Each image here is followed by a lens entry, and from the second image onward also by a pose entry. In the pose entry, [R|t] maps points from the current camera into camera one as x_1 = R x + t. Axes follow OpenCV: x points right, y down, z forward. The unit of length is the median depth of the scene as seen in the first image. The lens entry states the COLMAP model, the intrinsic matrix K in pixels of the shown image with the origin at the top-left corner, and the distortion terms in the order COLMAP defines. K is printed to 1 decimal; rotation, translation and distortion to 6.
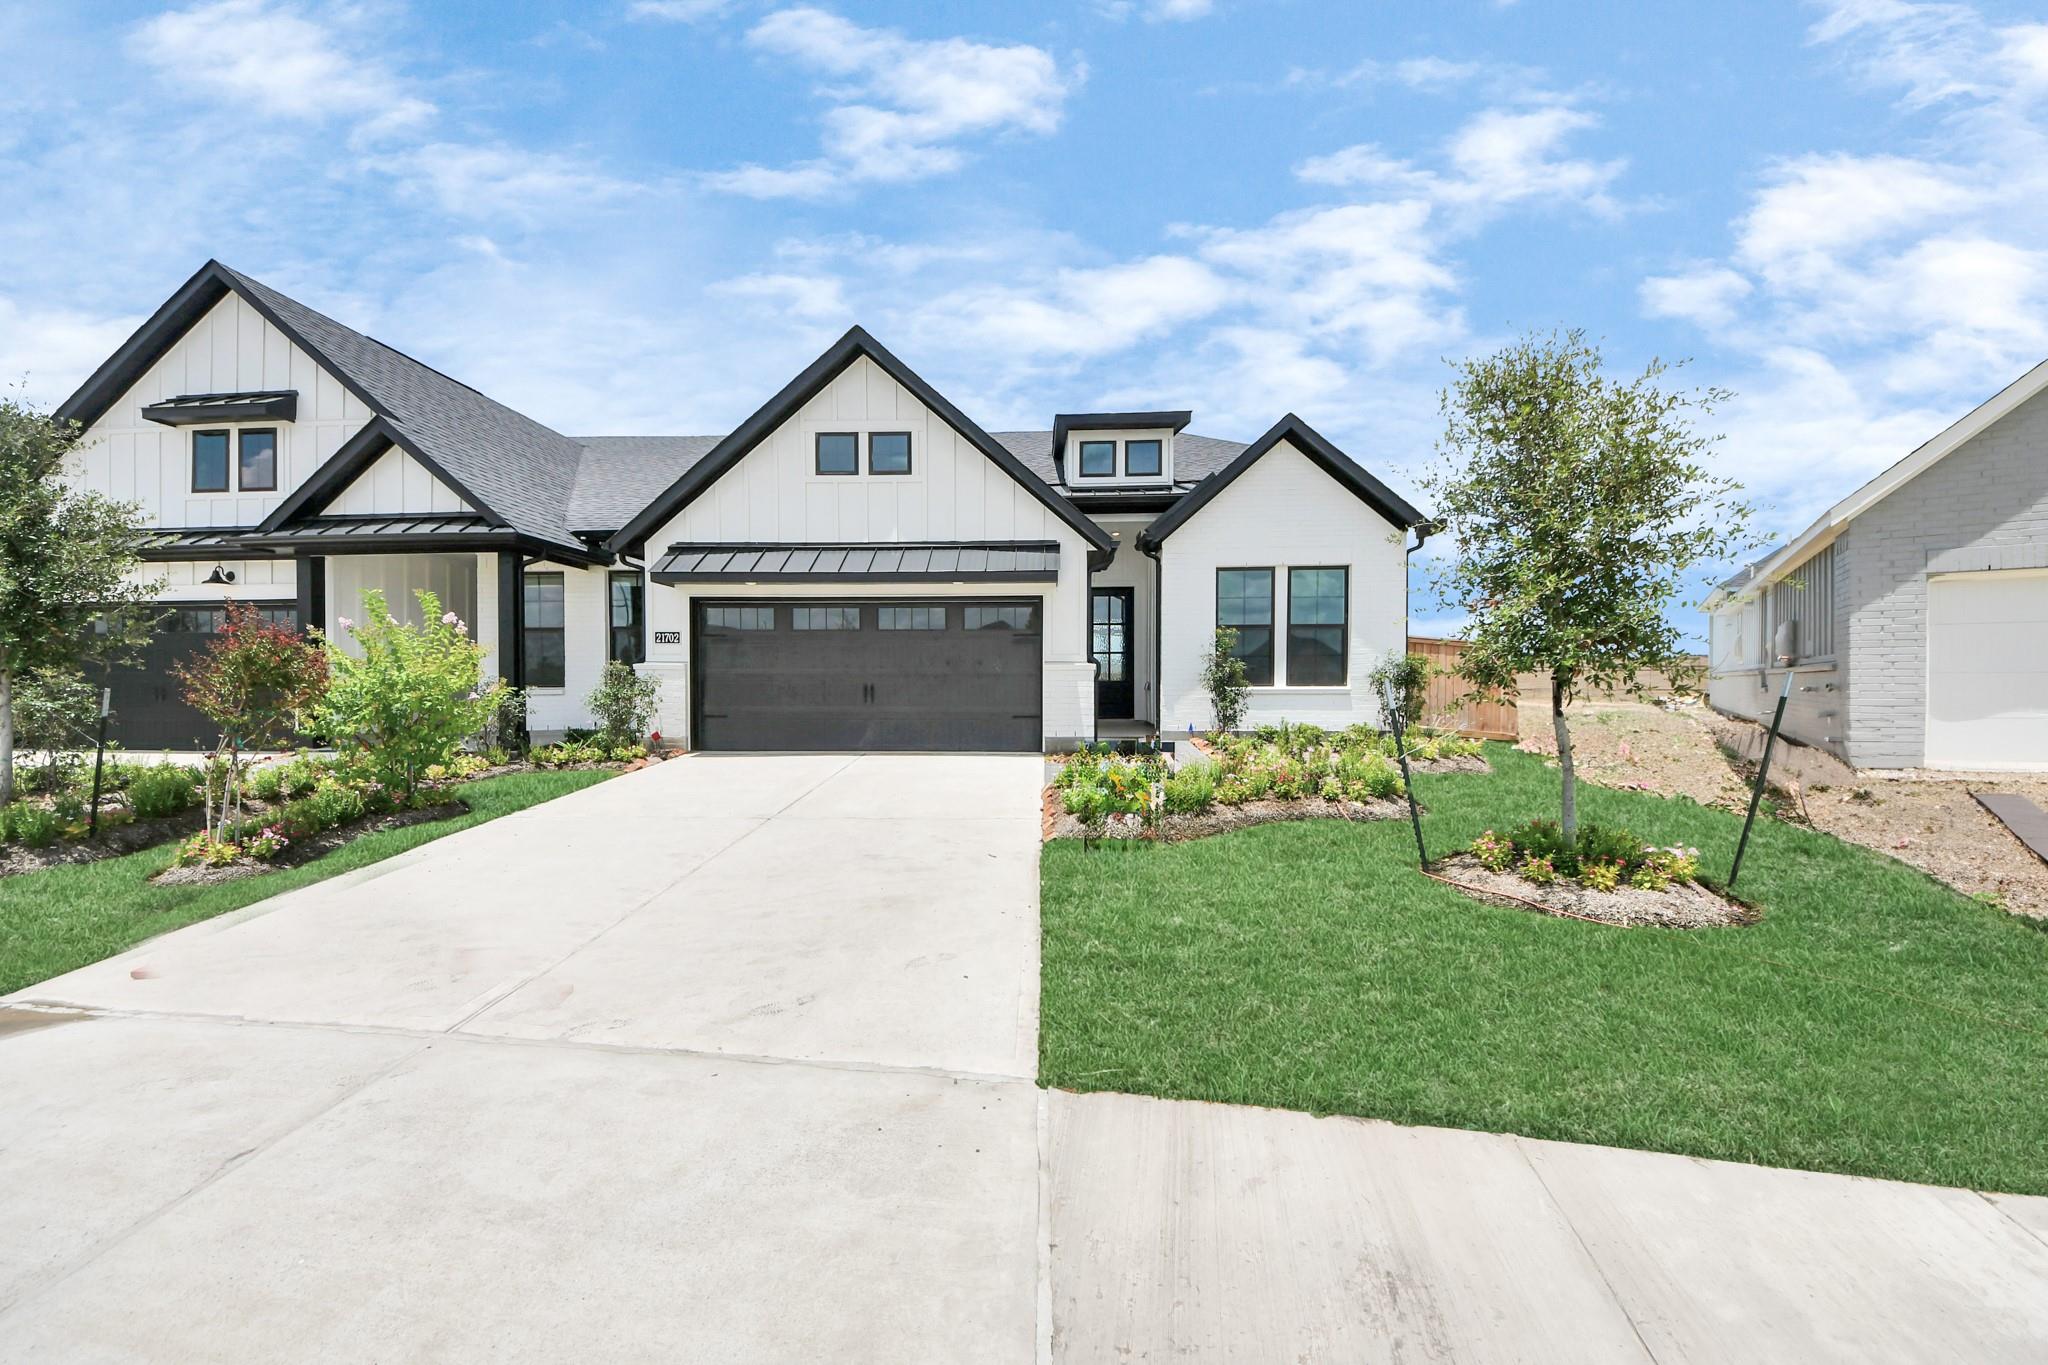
lens RADIAL K [[721.3, 0, 1015.8], [0, 721.3, 686.4], [0, 0, 1]] dist [0.043812, -0.028615]
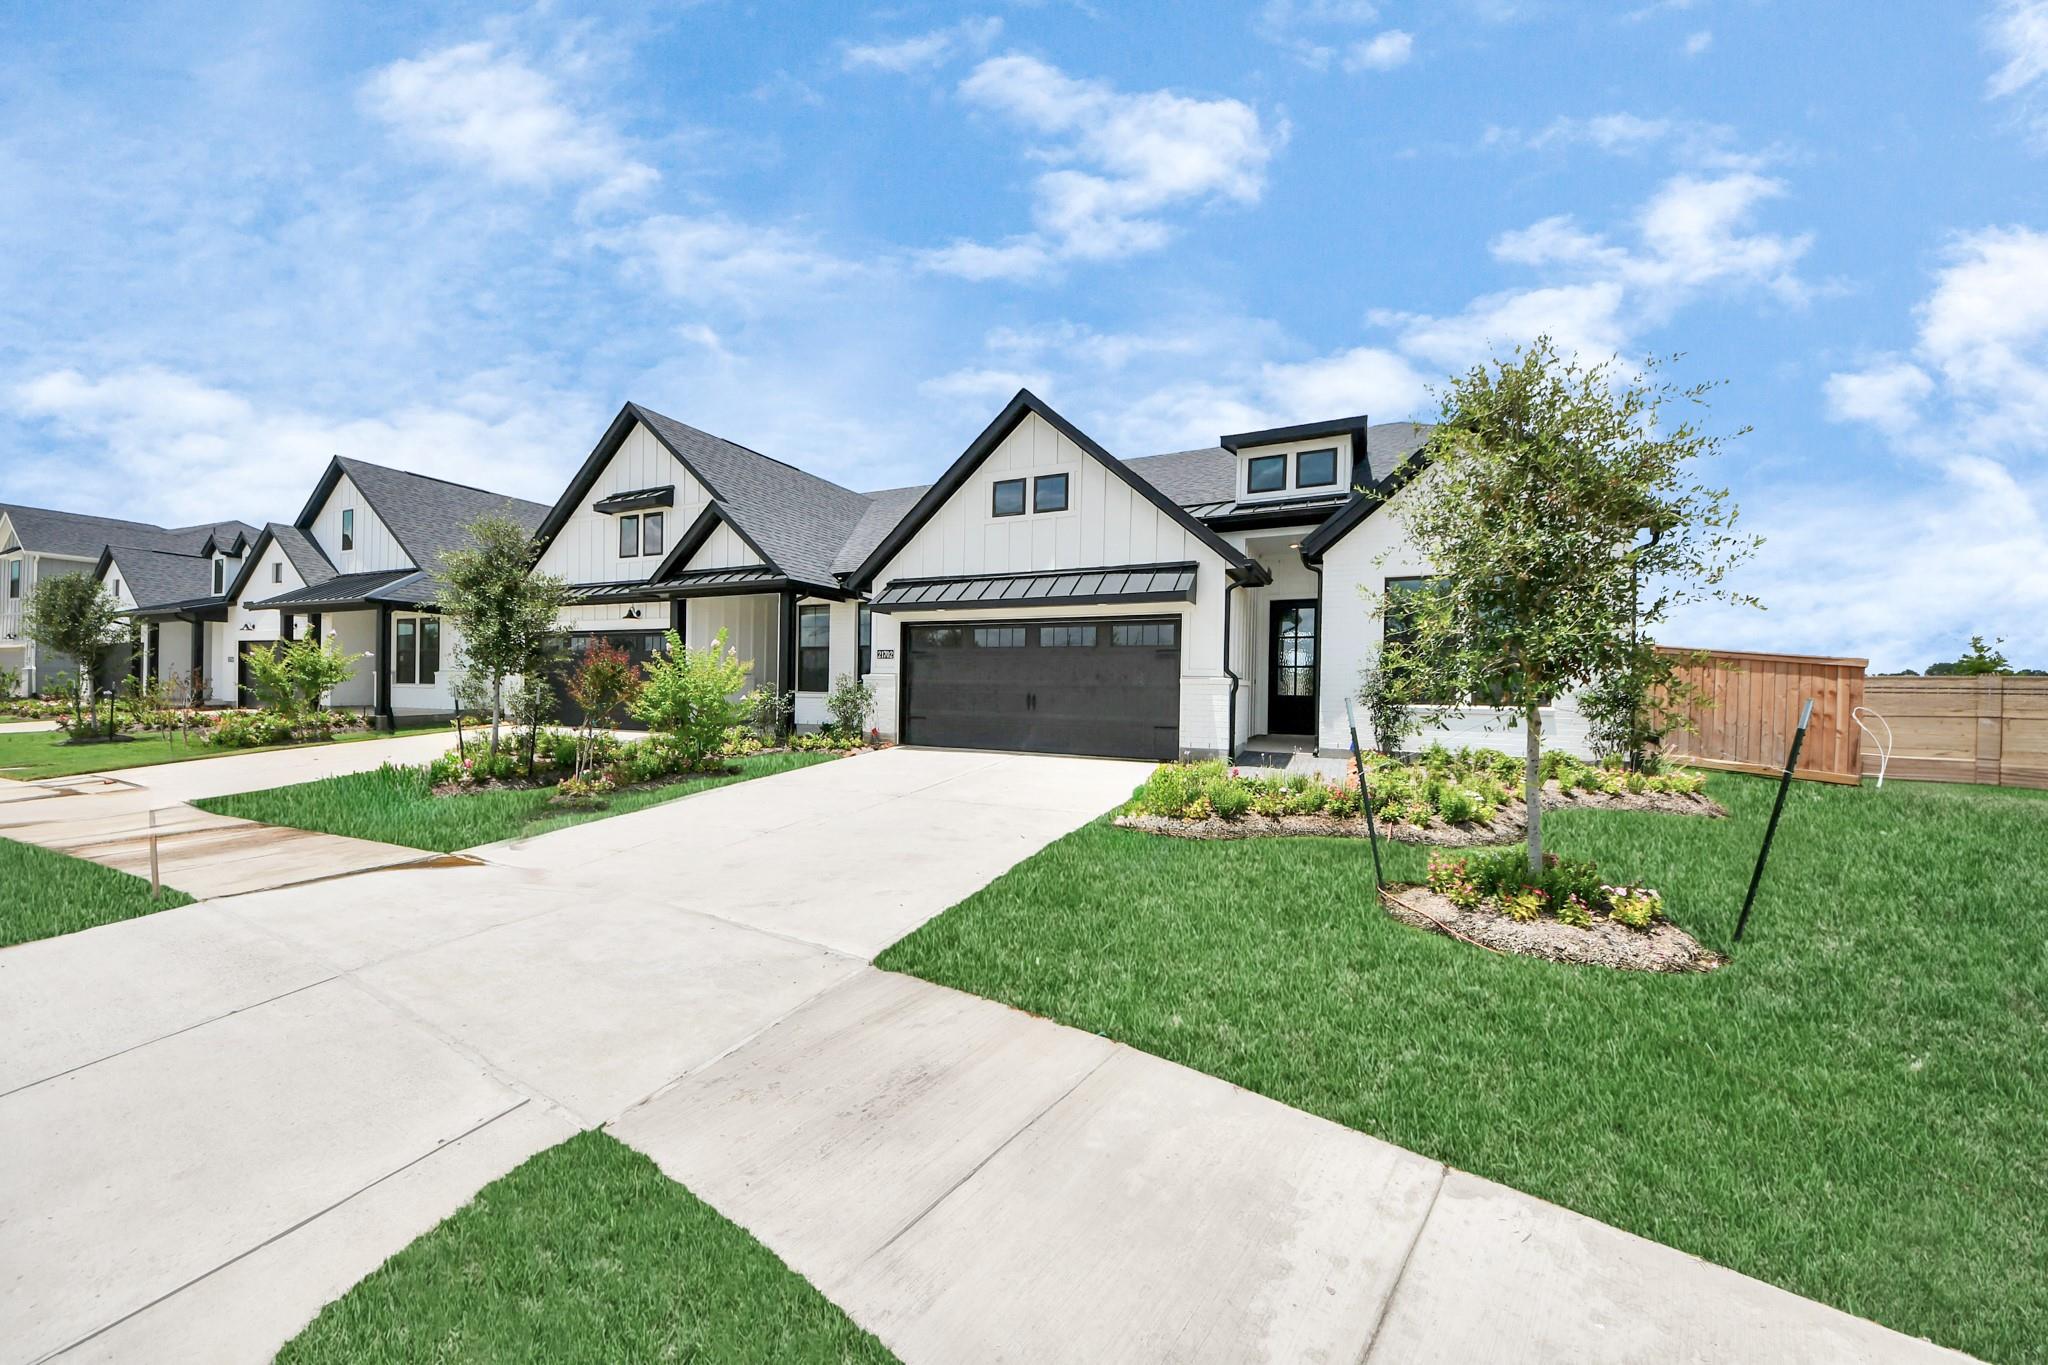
lens RADIAL K [[721.3, 0, 1015.8], [0, 721.3, 686.4], [0, 0, 1]] dist [0.043812, -0.028615]
pose [[0.919033, 0.015635, -0.393871, 0.228281], [-0.021008, 0.999736, -0.009333, -0.003935], [0.393621, 0.016852, 0.919118, -0.067712]]
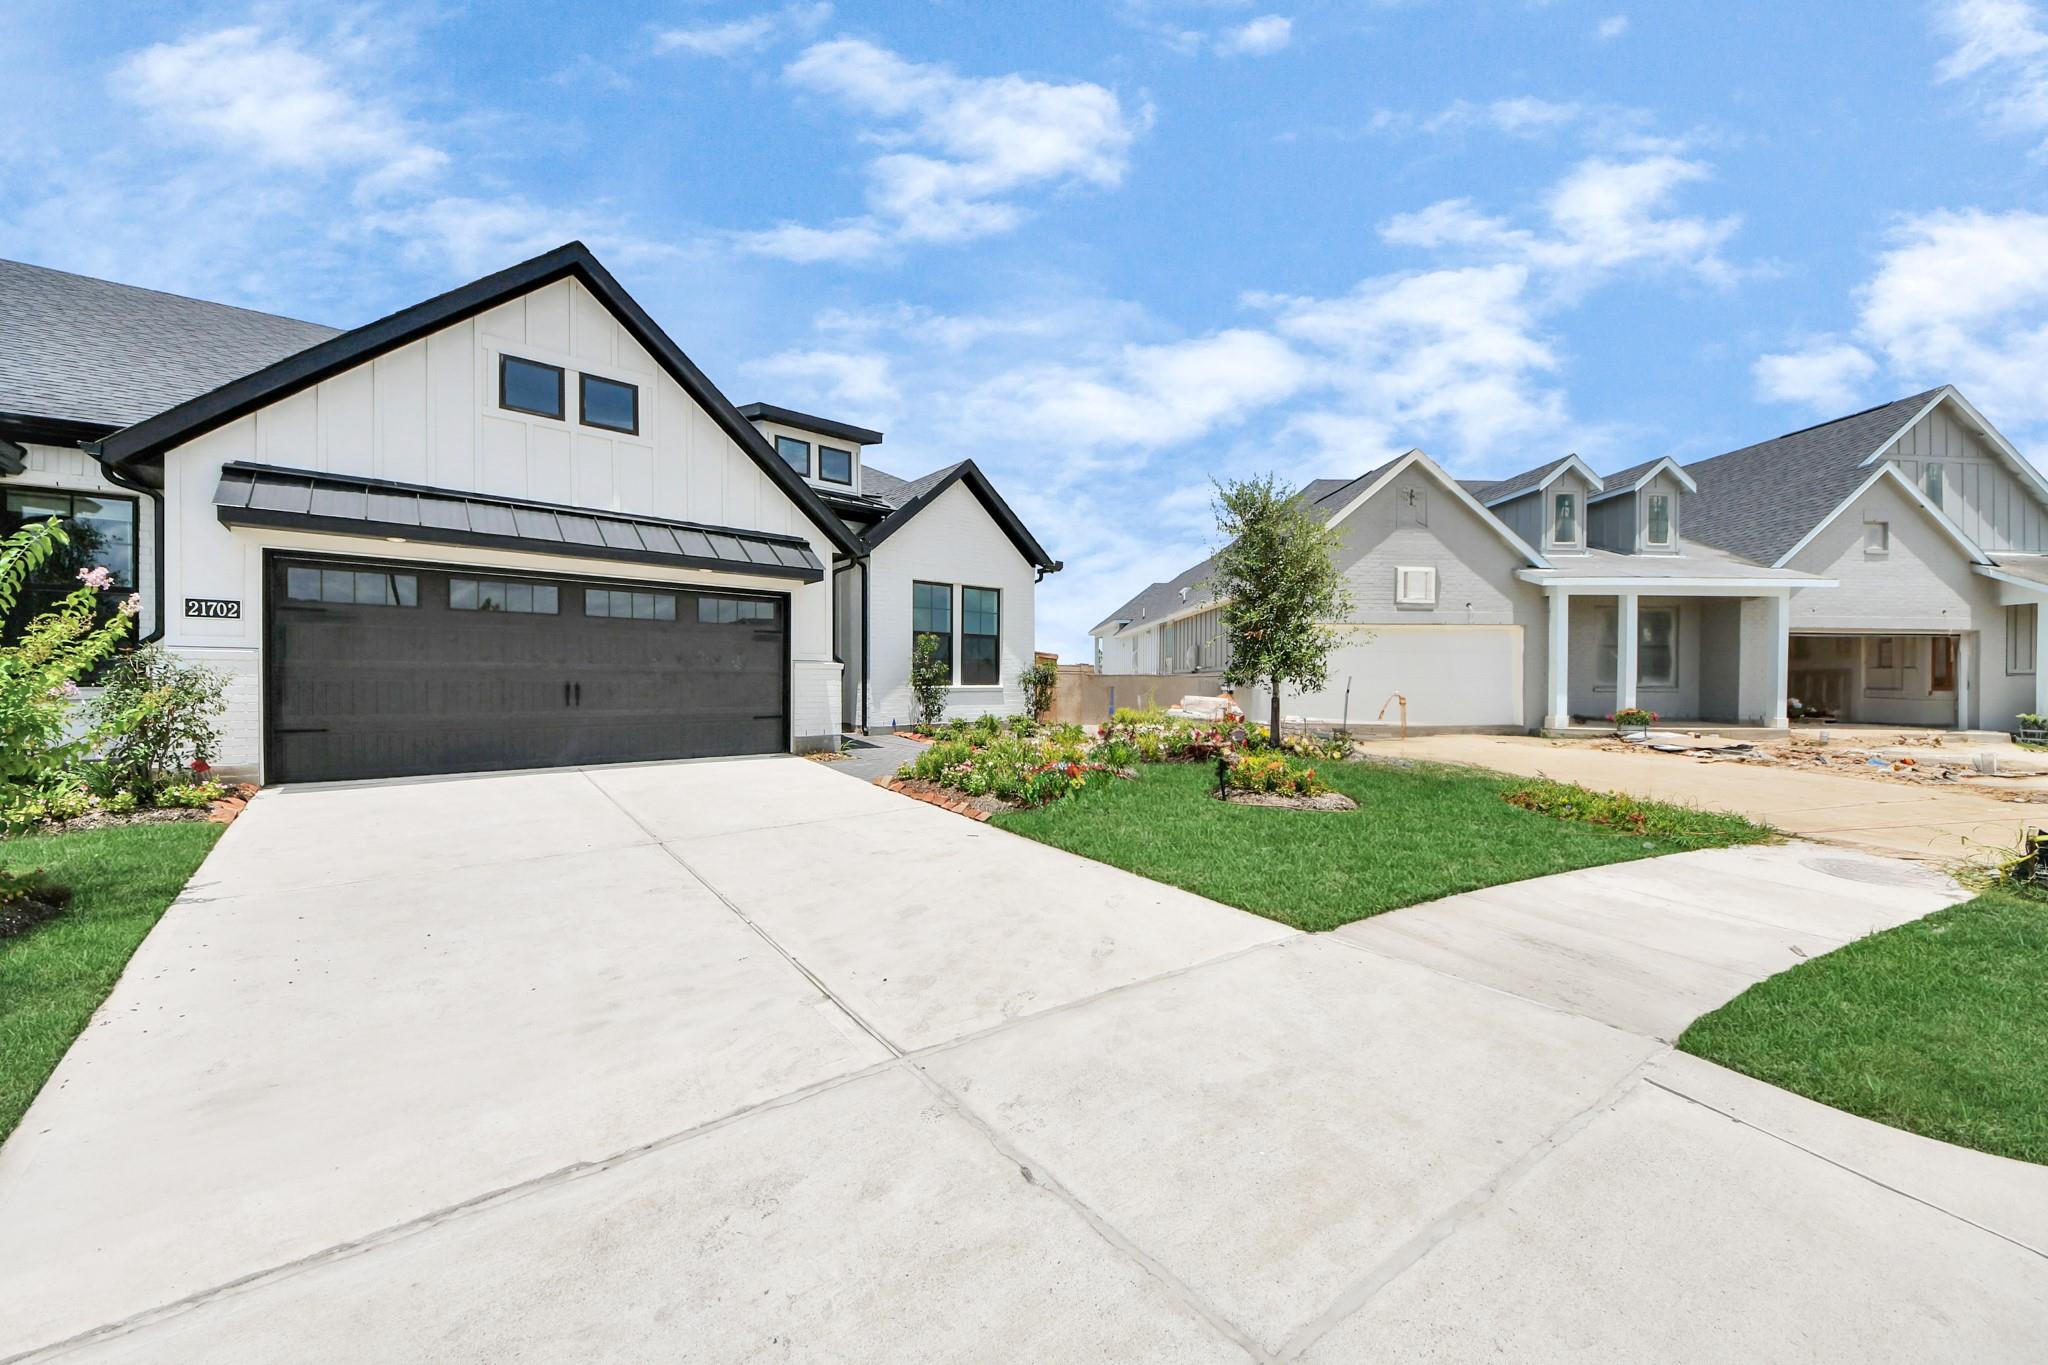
lens RADIAL K [[721.3, 0, 1015.8], [0, 721.3, 686.4], [0, 0, 1]] dist [0.043812, -0.028615]
pose [[0.740281, -0.002039, 0.672294, -0.389603], [0.001786, 0.999998, 0.001067, 0.000924], [-0.672295, 0.000411, 0.740283, 0.066117]]
